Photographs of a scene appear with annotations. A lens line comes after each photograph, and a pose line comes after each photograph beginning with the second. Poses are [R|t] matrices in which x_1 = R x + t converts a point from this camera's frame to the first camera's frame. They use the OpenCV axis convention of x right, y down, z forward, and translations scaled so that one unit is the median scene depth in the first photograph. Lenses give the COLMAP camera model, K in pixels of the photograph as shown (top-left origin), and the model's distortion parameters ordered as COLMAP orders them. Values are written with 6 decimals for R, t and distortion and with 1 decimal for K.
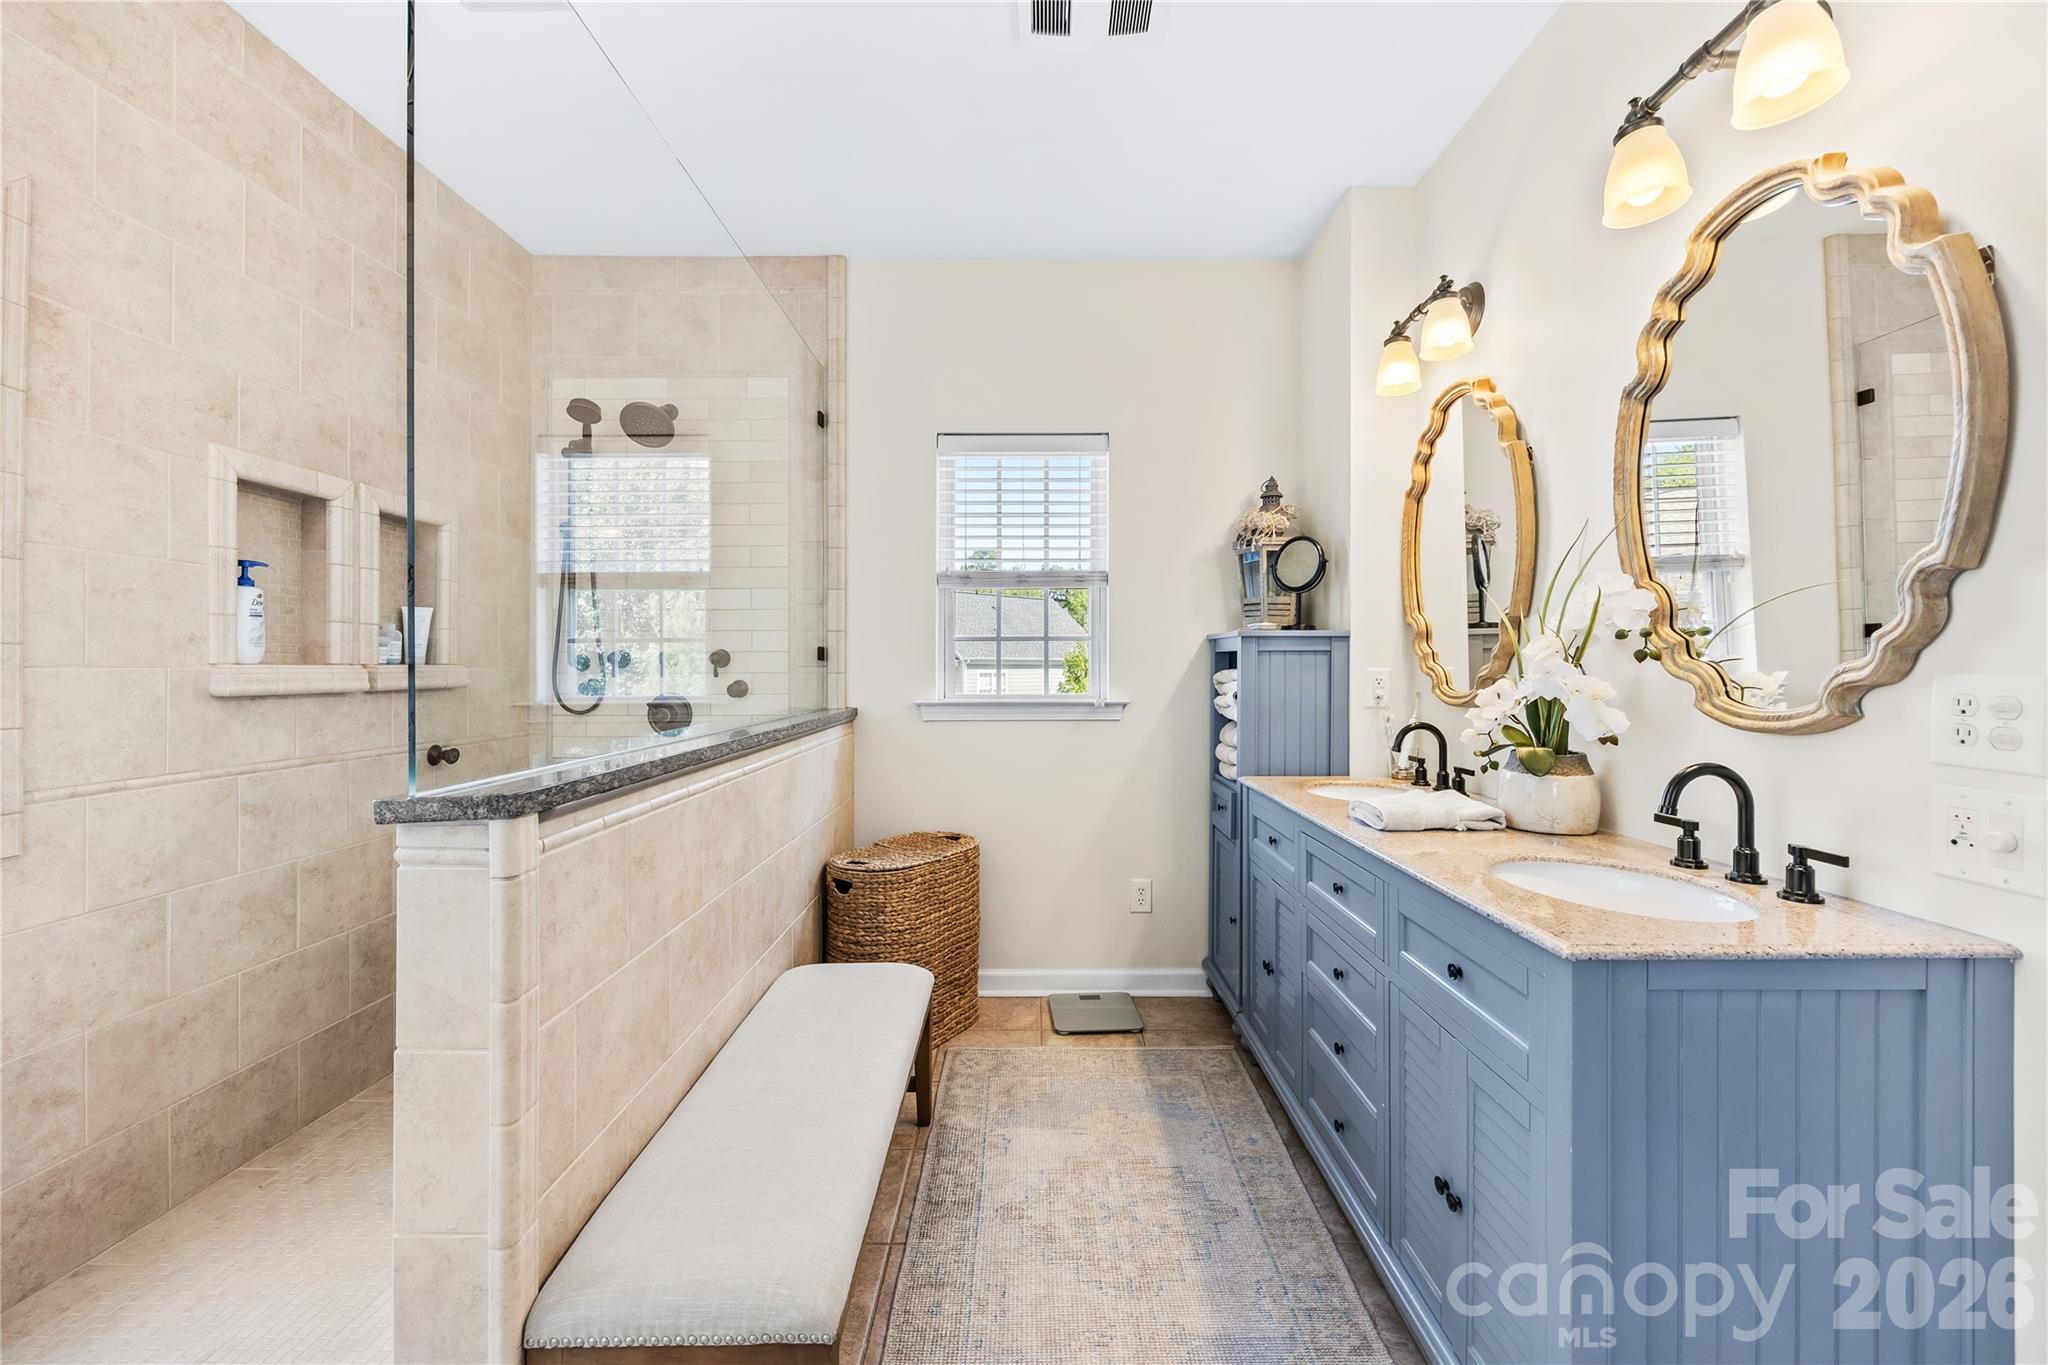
lens RADIAL K [[799.9, 0, 1021.7], [0, 799.9, 670.8], [0, 0, 1]] dist [-0.003139, -0.000583]
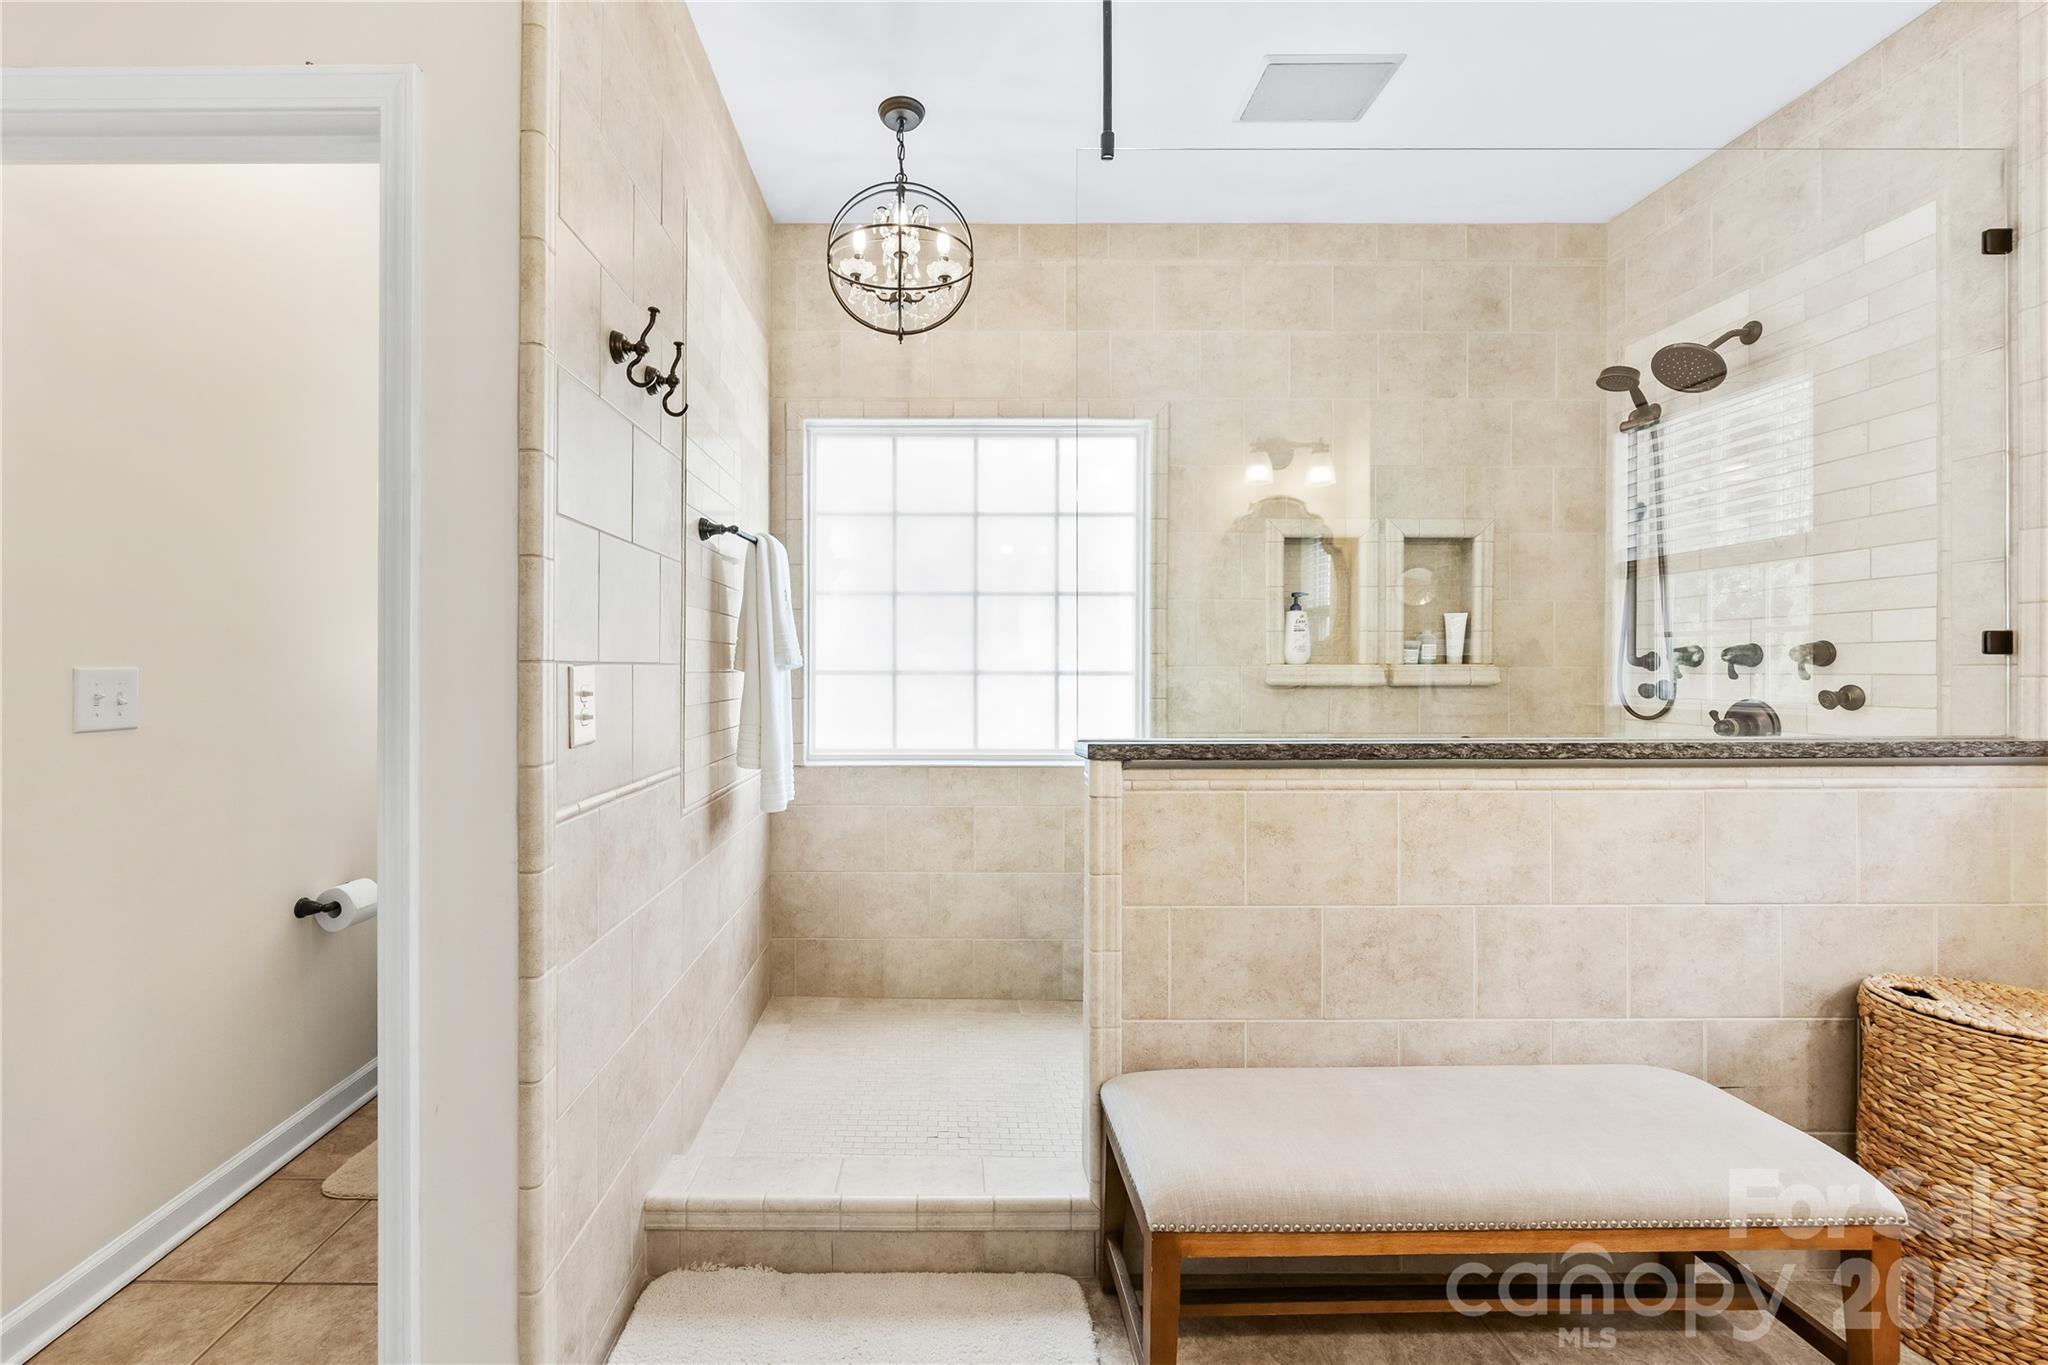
lens RADIAL K [[822.8, 0, 958.5], [0, 822.8, 669.1], [0, 0, 1]] dist [-0.000325, 0.000002]
pose [[0.027913, 0.002853, -0.999606, 0.347426], [-0.004021, 0.999988, 0.002742, -0.000752], [0.999602, 0.003942, 0.027924, 0.236751]]
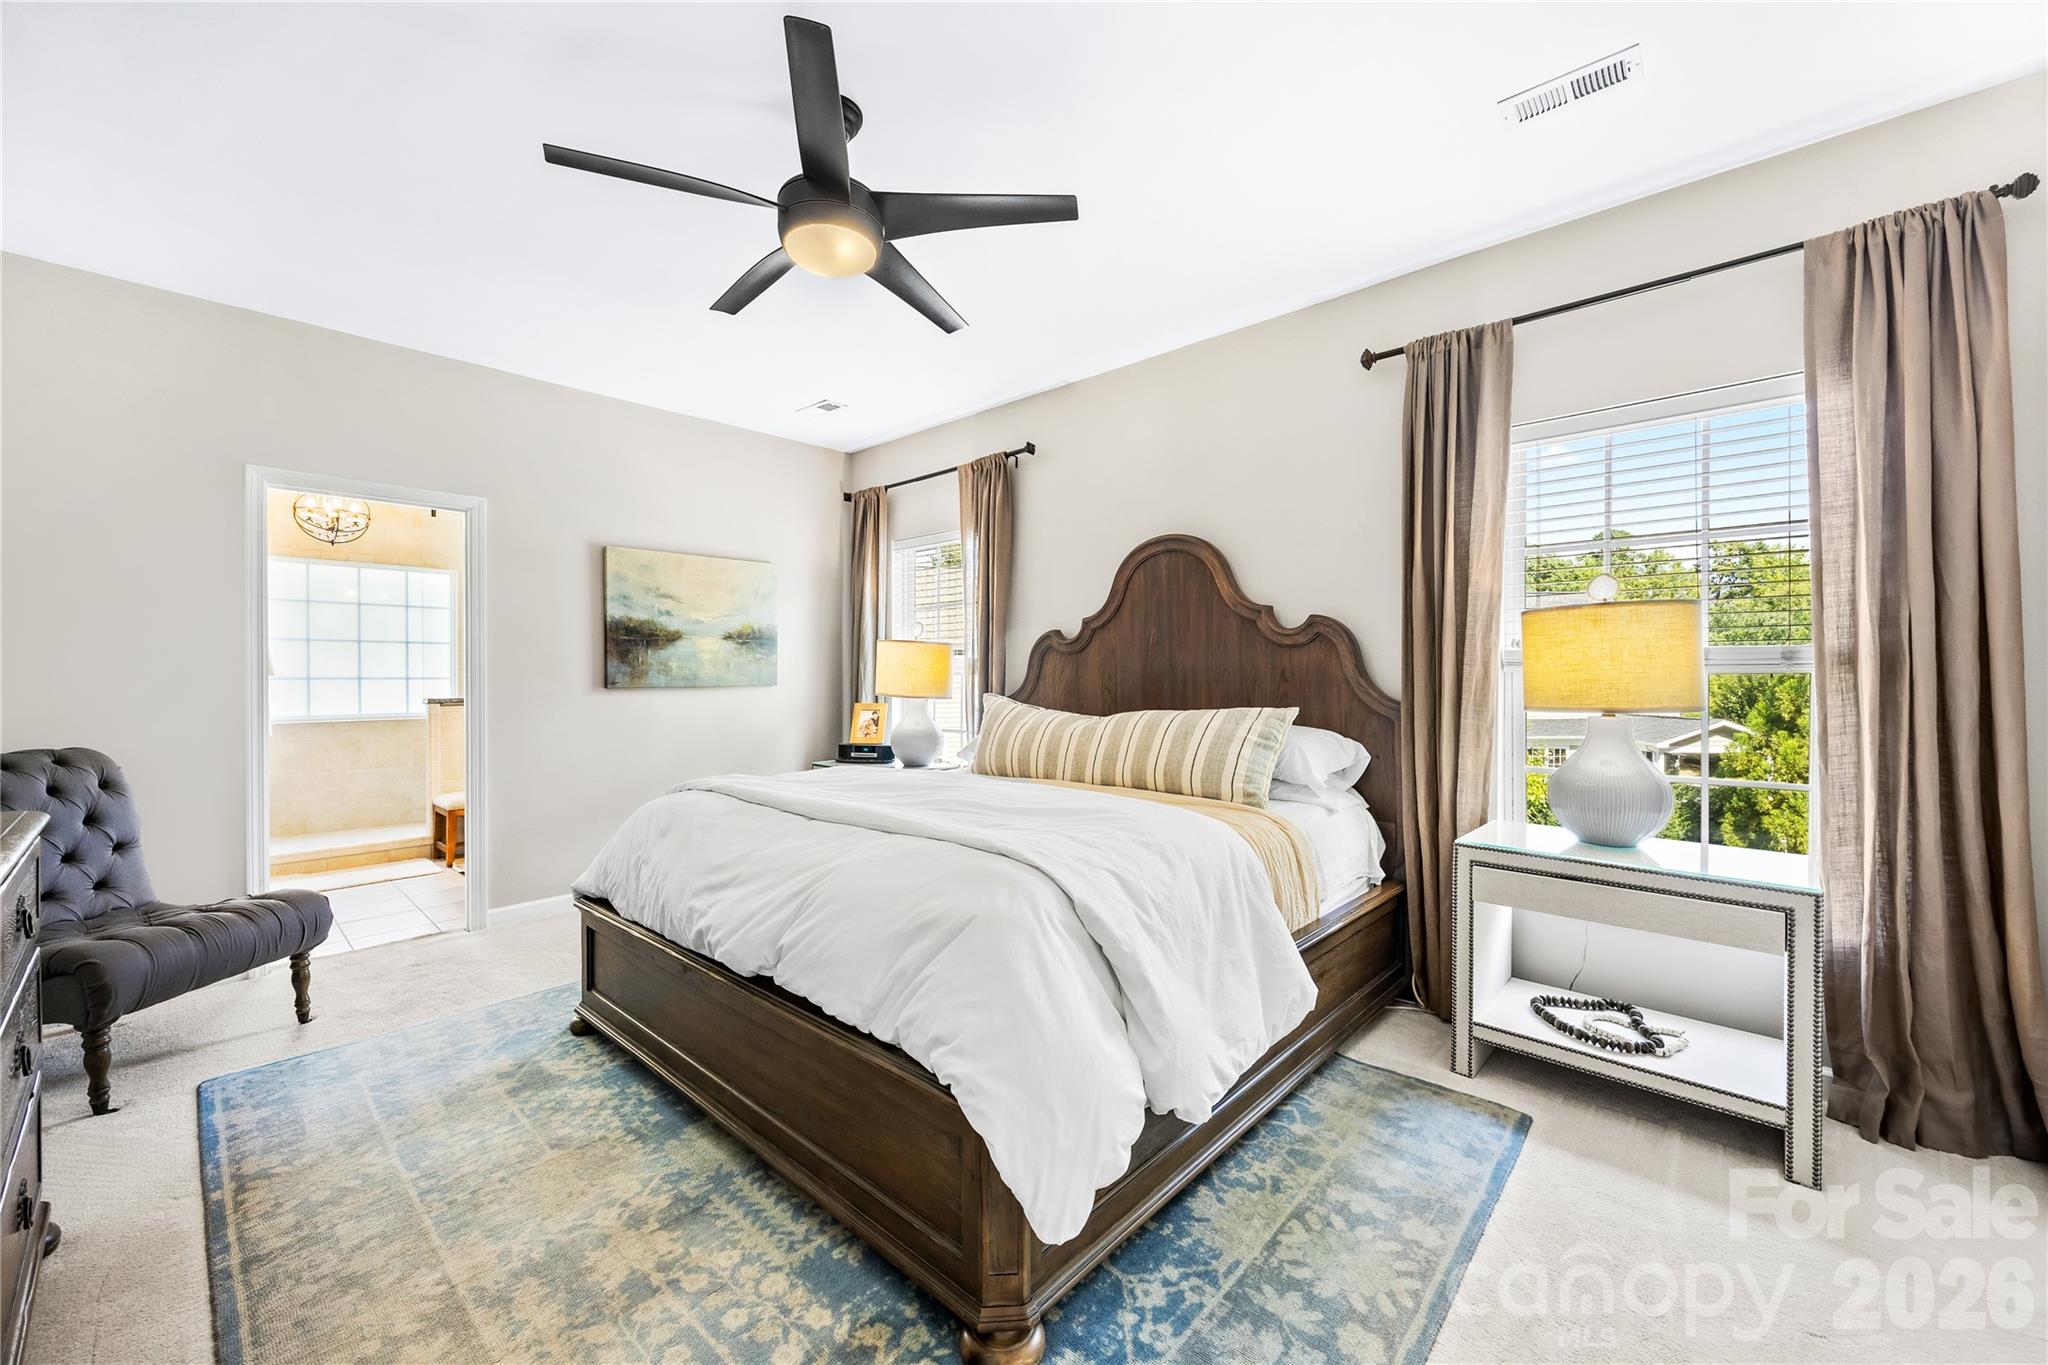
lens RADIAL K [[799.9, 0, 1030.8], [0, 799.9, 675.9], [0, 0, 1]] dist [-0.003139, -0.000583]
pose [[0.746440, -0.002307, -0.665448, 2.003591], [0.002994, 0.999996, -0.000108, 0.004506], [0.665445, -0.001911, 0.746444, -0.098640]]
